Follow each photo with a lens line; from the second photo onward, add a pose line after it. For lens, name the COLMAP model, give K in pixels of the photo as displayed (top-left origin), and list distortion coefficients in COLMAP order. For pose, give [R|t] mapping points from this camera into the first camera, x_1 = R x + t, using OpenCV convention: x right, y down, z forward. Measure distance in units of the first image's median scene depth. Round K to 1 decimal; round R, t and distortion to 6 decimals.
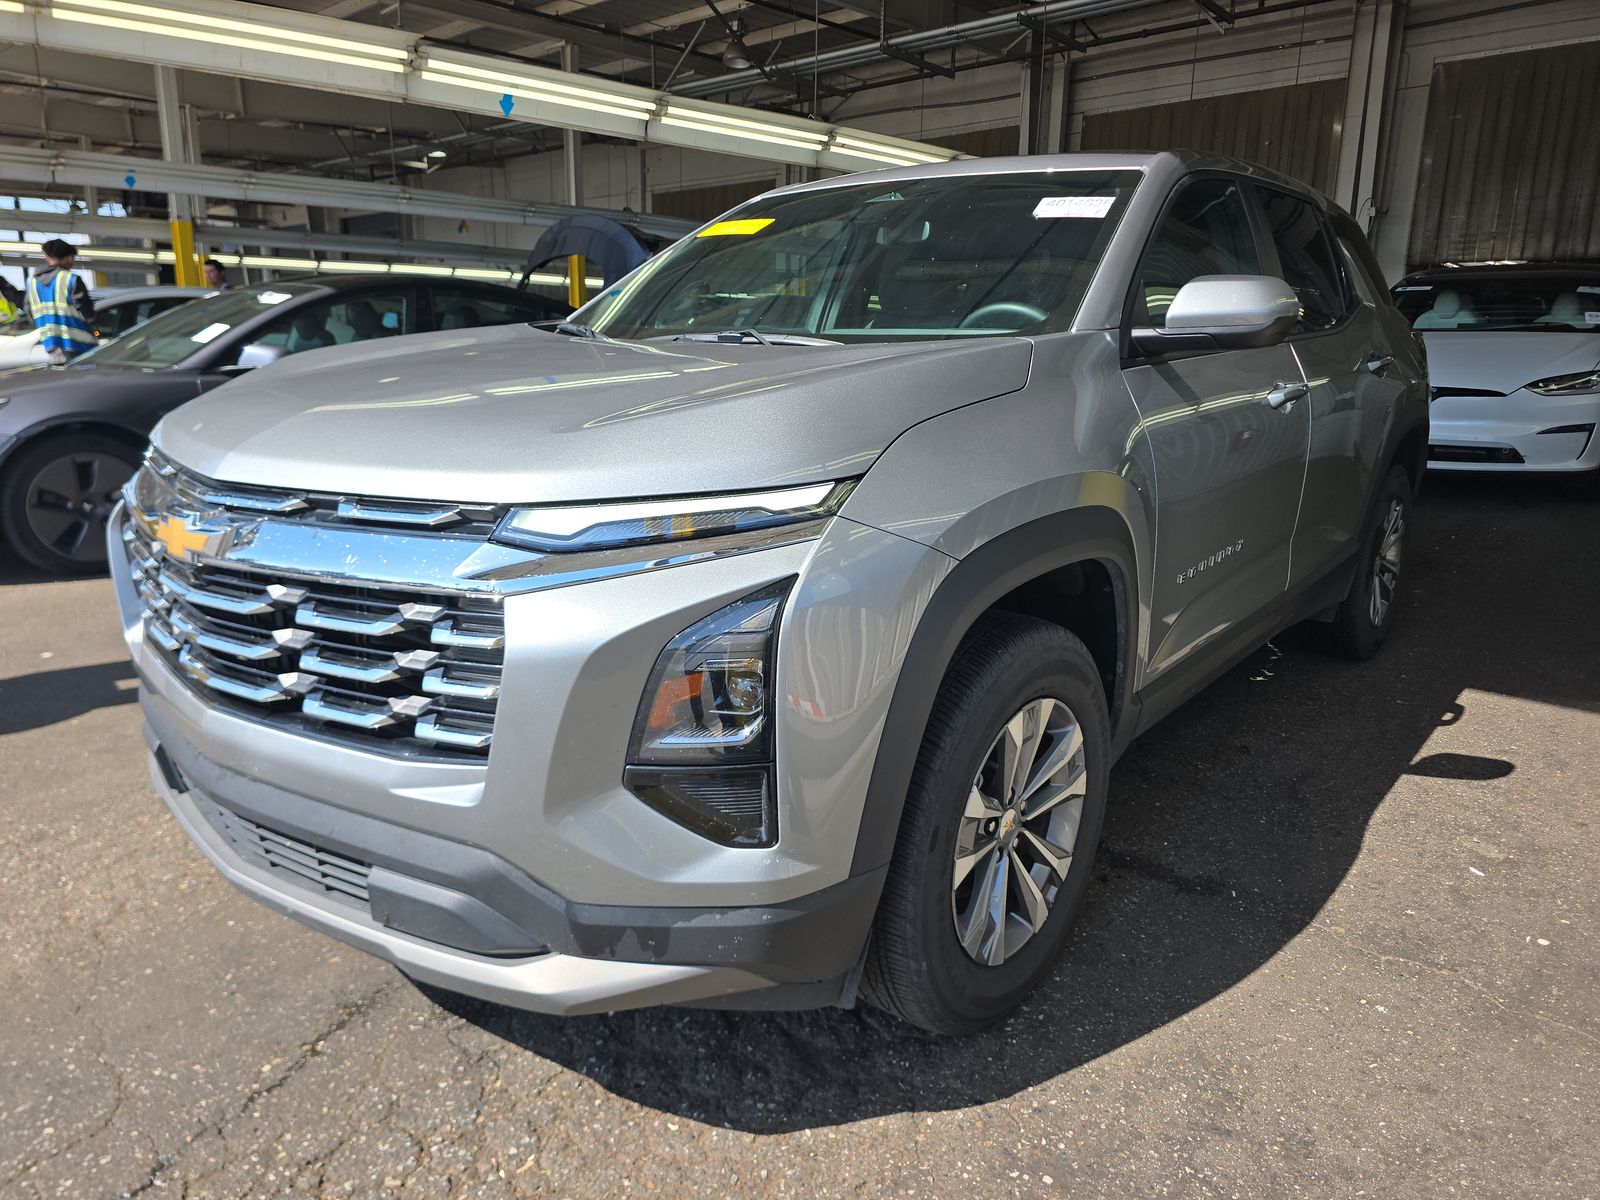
lens RADIAL K [[1118.8, 0, 800.0], [0, 1118.8, 600.0], [0, 0, 1]] dist [0.032573, -0.026037]
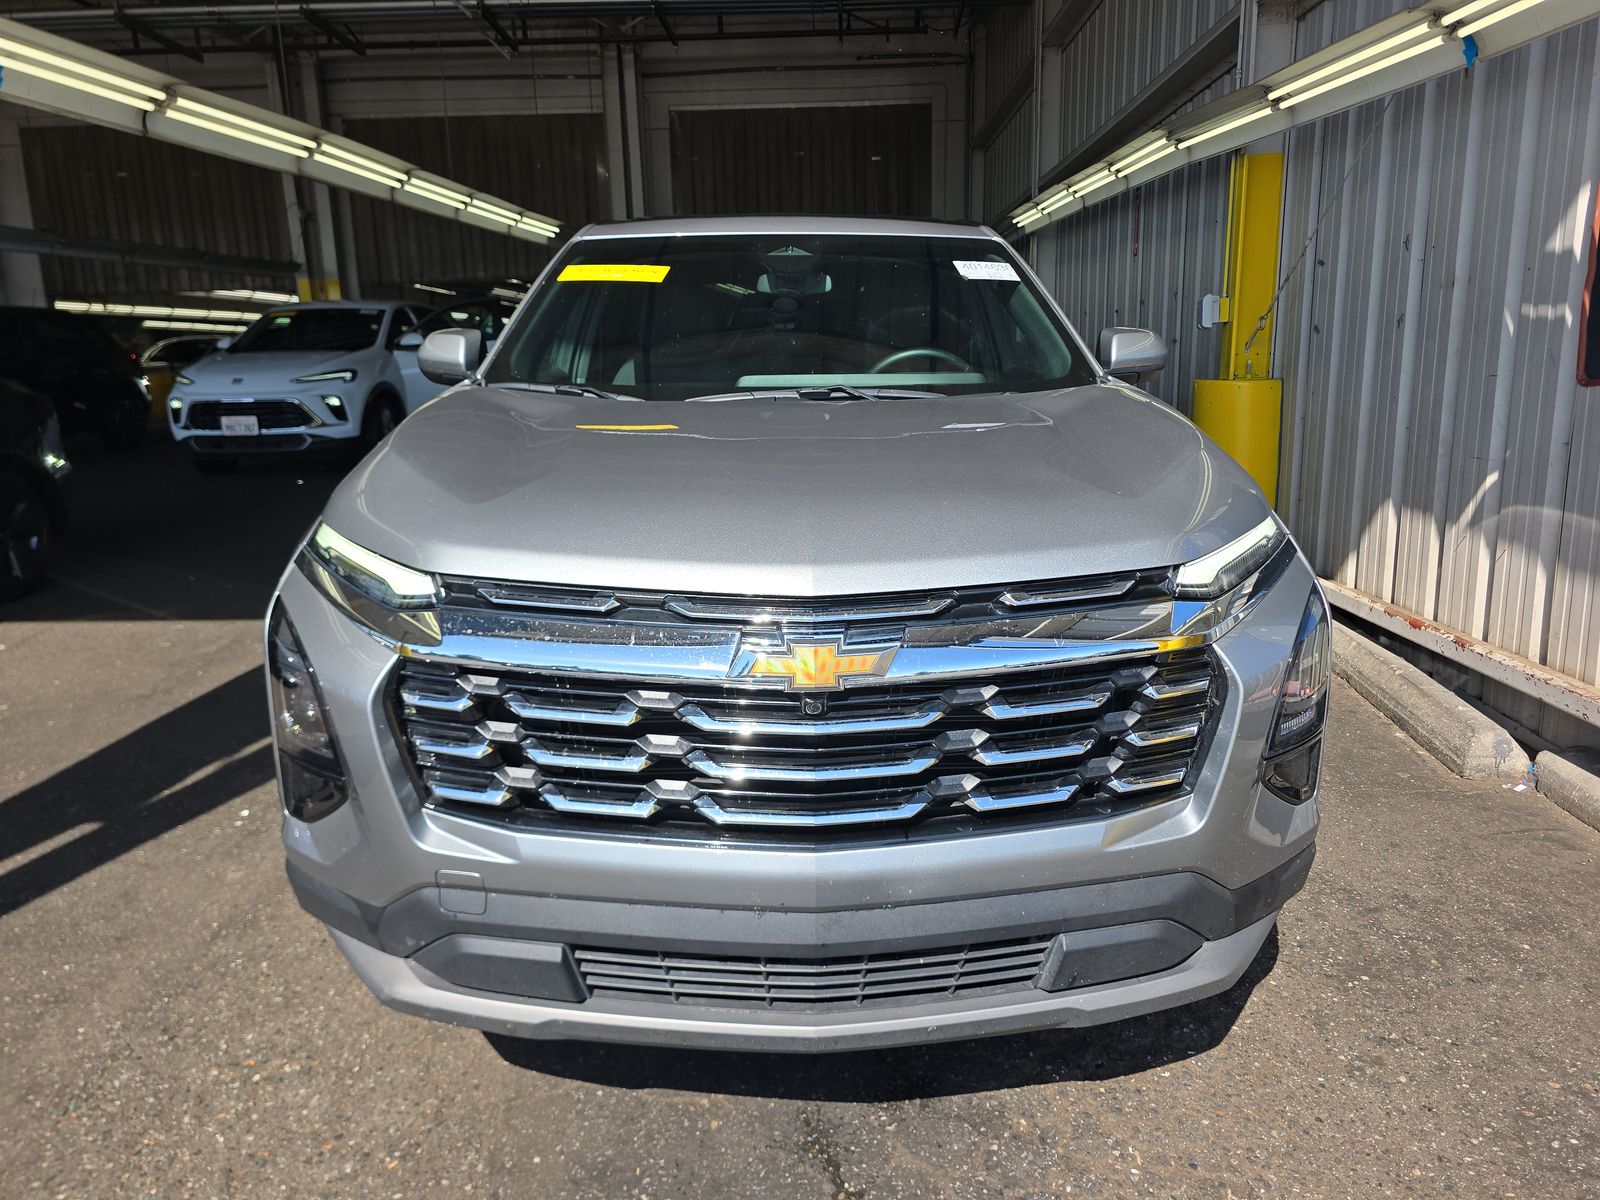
lens RADIAL K [[1118.8, 0, 800.0], [0, 1118.8, 600.0], [0, 0, 1]] dist [0.032573, -0.026037]
pose [[0.749138, -0.172625, 0.639525, -0.182080], [0.172614, 0.982964, 0.063130, -0.026823], [-0.639529, 0.063098, 0.766174, 0.053549]]
